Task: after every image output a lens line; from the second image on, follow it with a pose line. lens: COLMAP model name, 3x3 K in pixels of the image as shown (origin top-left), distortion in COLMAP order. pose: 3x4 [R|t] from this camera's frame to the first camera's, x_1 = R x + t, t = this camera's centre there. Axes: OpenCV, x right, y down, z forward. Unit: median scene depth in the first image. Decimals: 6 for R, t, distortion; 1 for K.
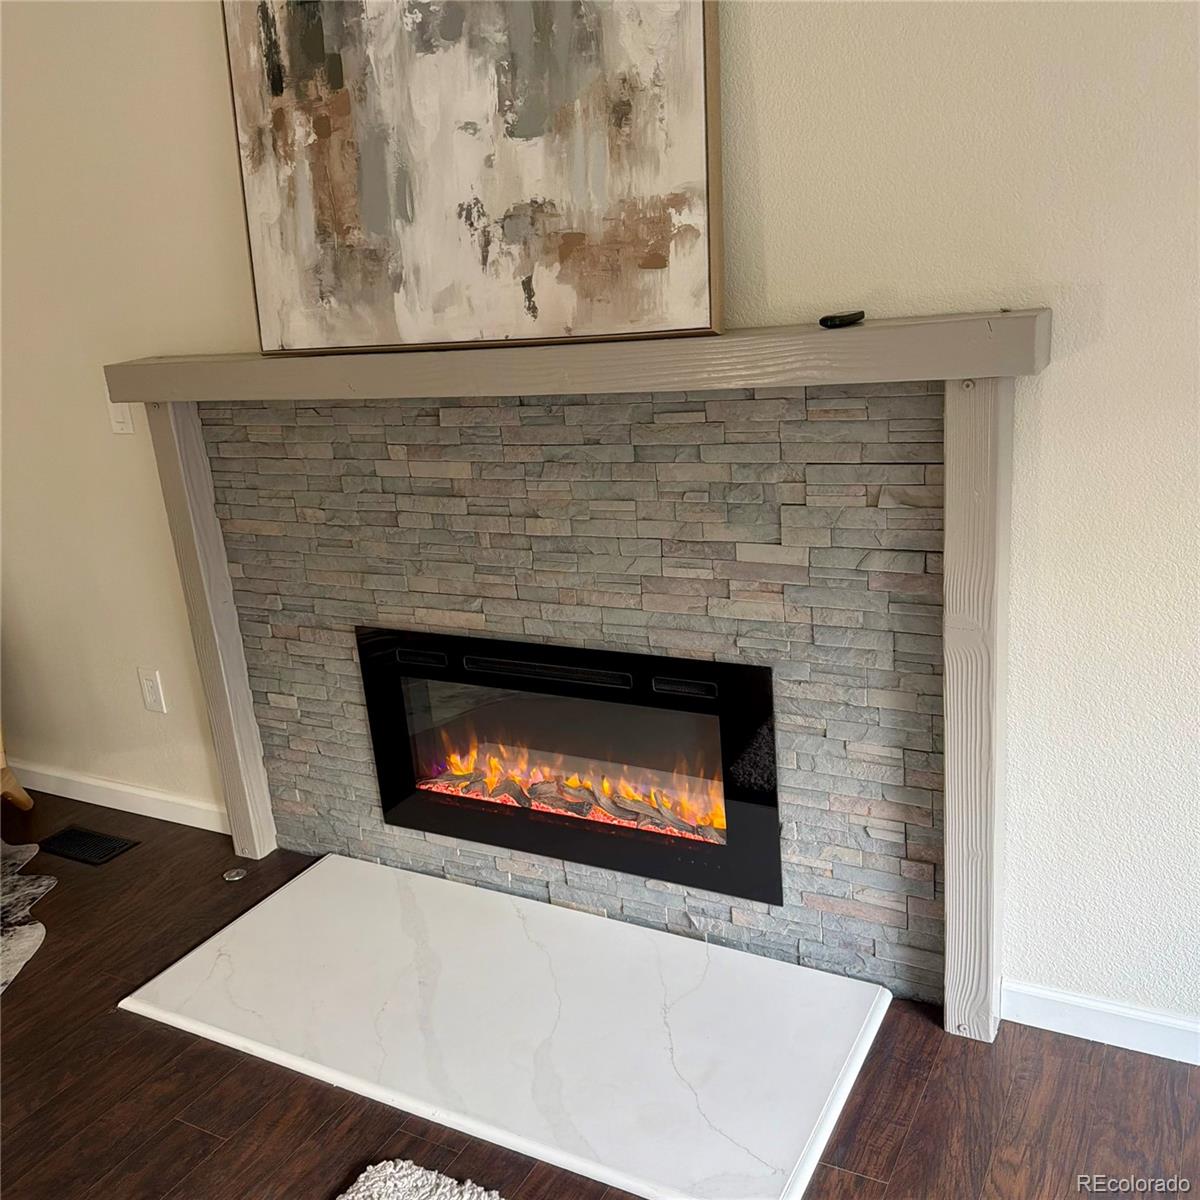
lens RADIAL K [[1122.3, 0, 600.0], [0, 1122.3, 600.0], [0, 0, 1]] dist [0.140411, -0.242070]
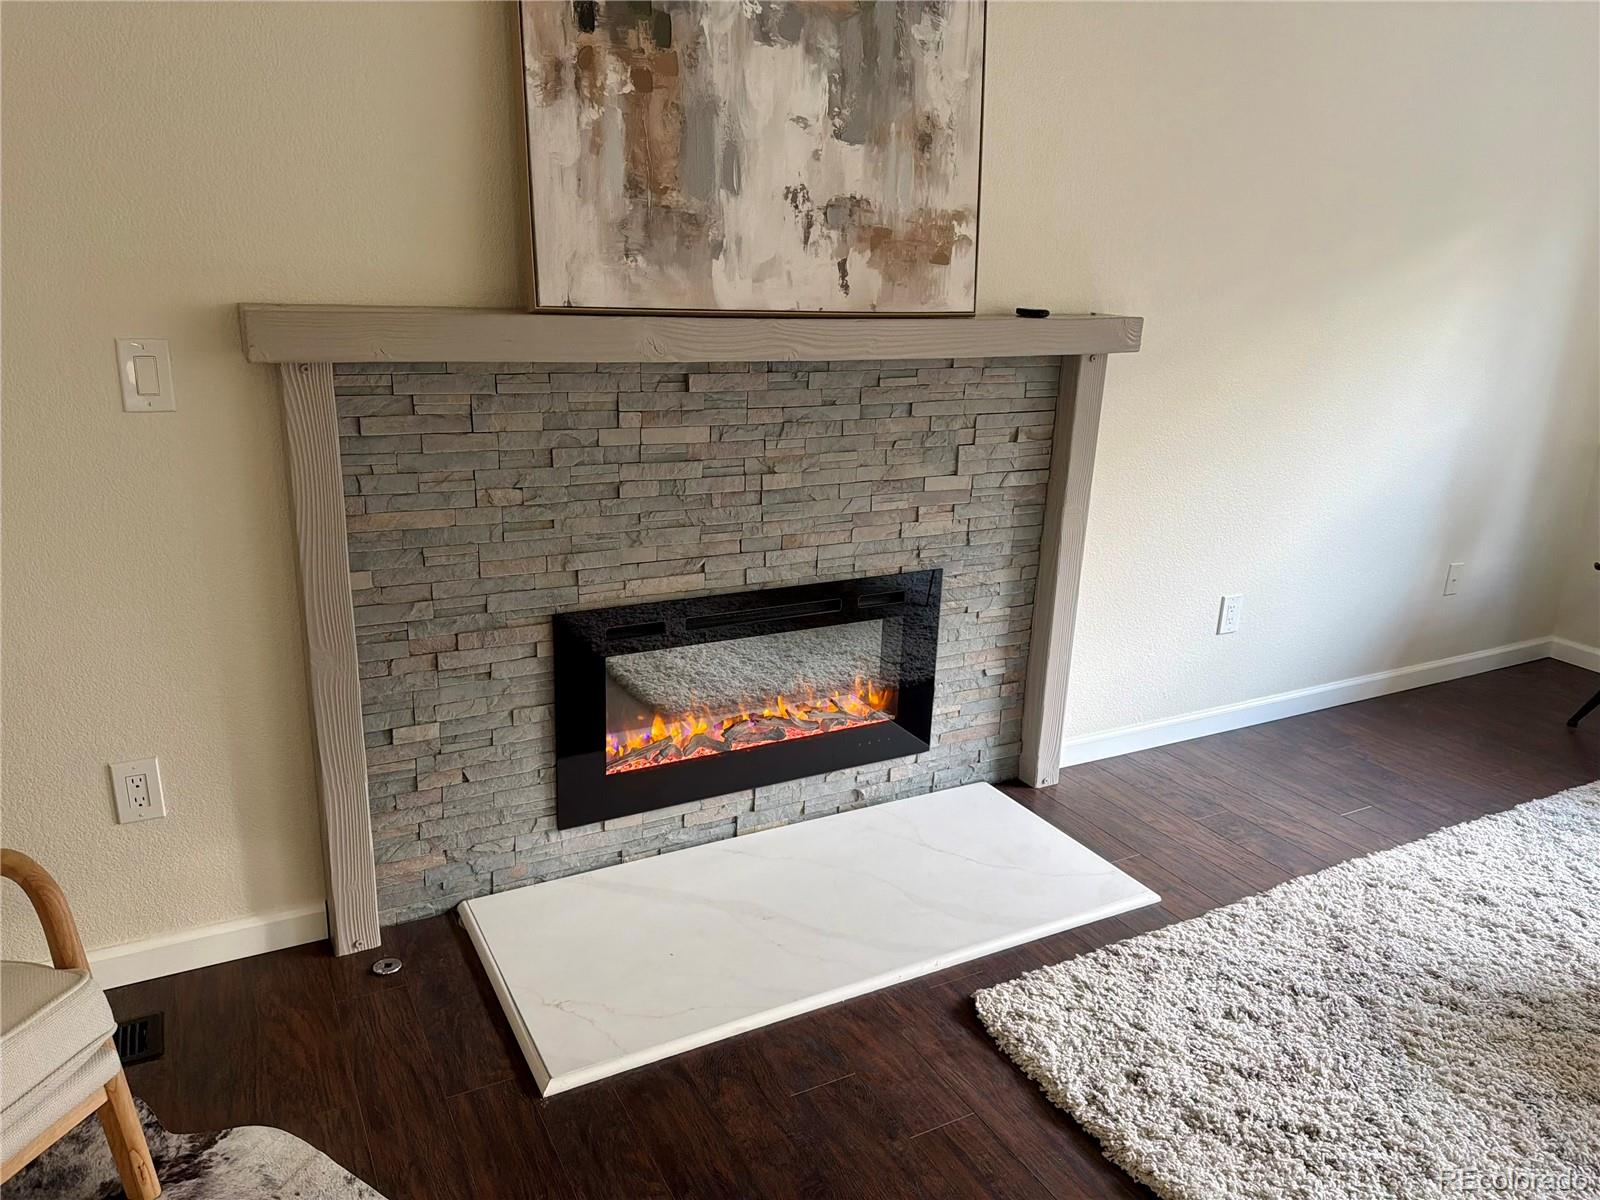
lens RADIAL K [[1128.0, 0, 800.0], [0, 1128.0, 600.0], [0, 0, 1]] dist [0.151727, -0.287801]
pose [[0.523788, -0.144805, 0.839451, -1.053673], [0.162274, 0.984362, 0.068549, -0.022914], [-0.836250, 0.100316, 0.539095, 0.402334]]
